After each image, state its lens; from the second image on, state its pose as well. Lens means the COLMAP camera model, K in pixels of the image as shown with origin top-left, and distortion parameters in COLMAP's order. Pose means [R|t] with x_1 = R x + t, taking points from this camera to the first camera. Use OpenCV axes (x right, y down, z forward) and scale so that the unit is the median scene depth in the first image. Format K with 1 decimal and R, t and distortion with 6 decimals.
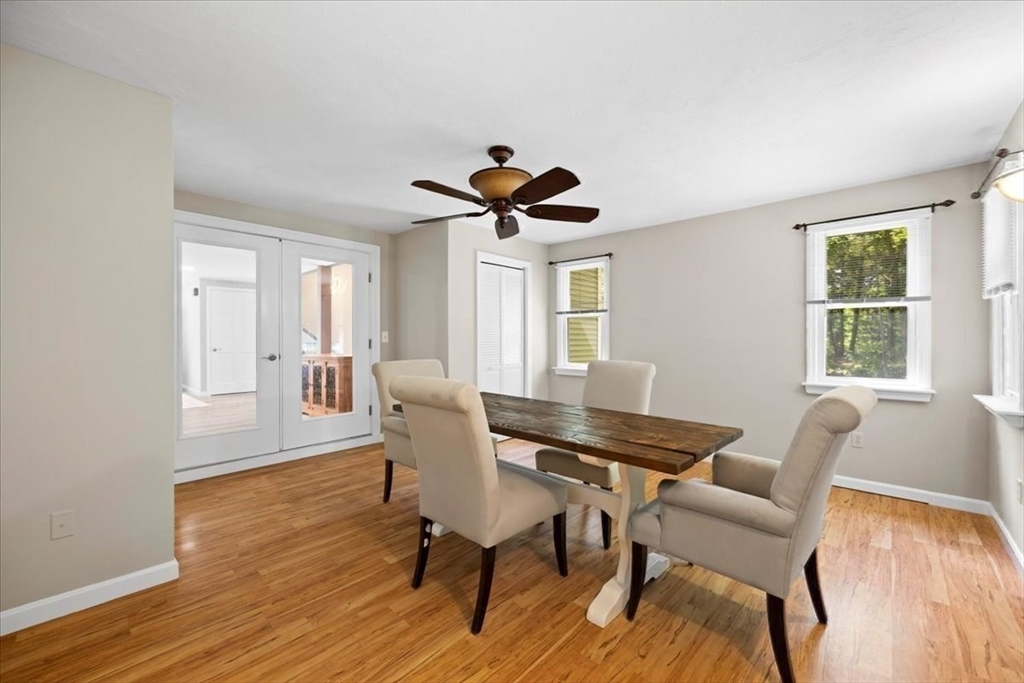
lens RADIAL K [[409.3, 0, 511.5], [0, 409.3, 338.1], [0, 0, 1]] dist [-0.005183, 0.001038]
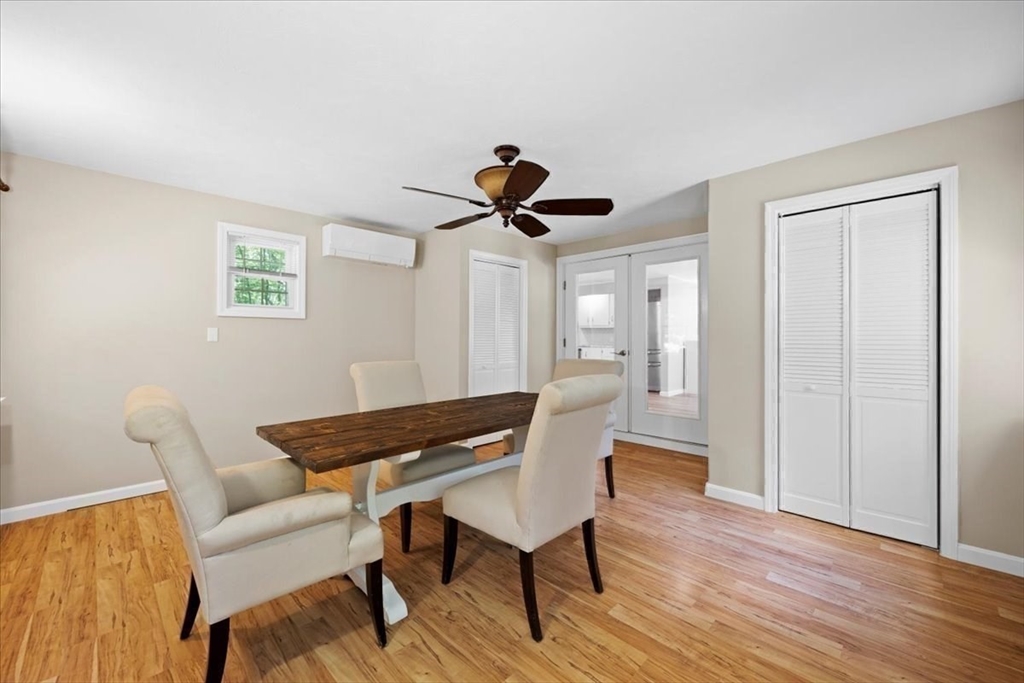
lens RADIAL K [[409.3, 0, 510.6], [0, 409.3, 339.8], [0, 0, 1]] dist [-0.005183, 0.001038]
pose [[-0.028337, 0.007722, -0.999569, 1.310756], [-0.000708, 0.999970, 0.007745, -0.005263], [0.999598, 0.000927, -0.028330, 1.406839]]
